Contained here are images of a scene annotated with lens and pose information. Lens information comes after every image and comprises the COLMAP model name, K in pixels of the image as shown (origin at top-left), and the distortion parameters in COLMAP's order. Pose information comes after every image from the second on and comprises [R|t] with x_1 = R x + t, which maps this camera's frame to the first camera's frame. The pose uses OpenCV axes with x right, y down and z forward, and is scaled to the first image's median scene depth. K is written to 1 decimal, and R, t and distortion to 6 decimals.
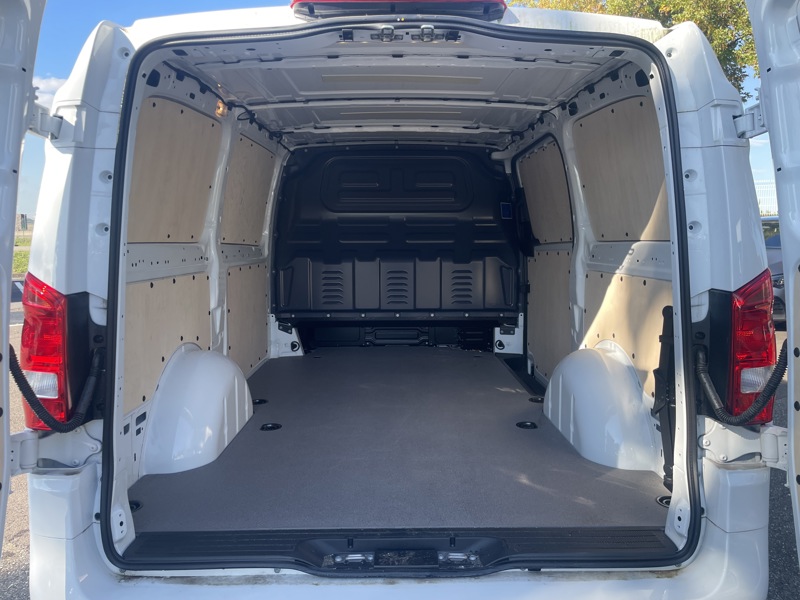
lens RADIAL K [[612.8, 0, 398.2], [0, 612.8, 284.0], [0, 0, 1]] dist [0.081268, -0.127135]
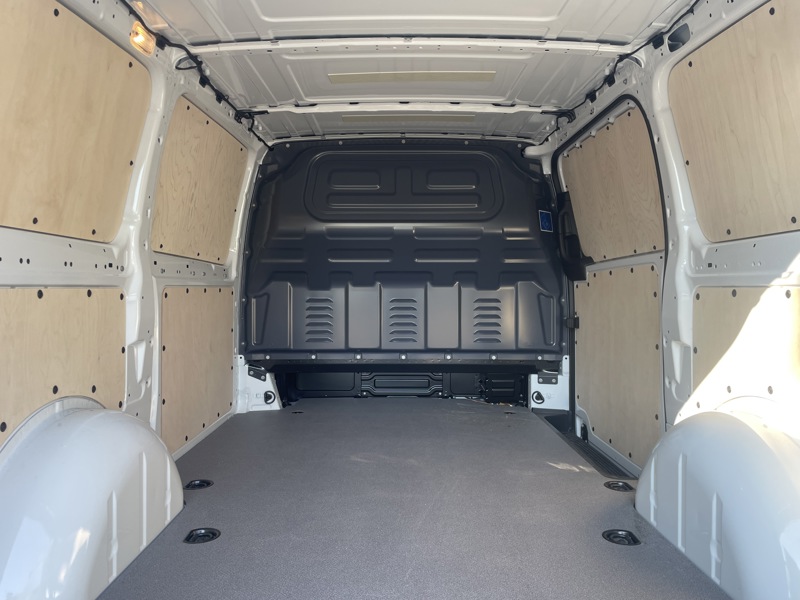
lens RADIAL K [[612.8, 0, 398.2], [0, 612.8, 284.0], [0, 0, 1]] dist [0.081268, -0.127135]
pose [[0.999982, 0.005867, -0.001588, -0.006975], [-0.005968, 0.997291, -0.073312, 0.016776], [0.001153, 0.073320, 0.997308, 0.238271]]
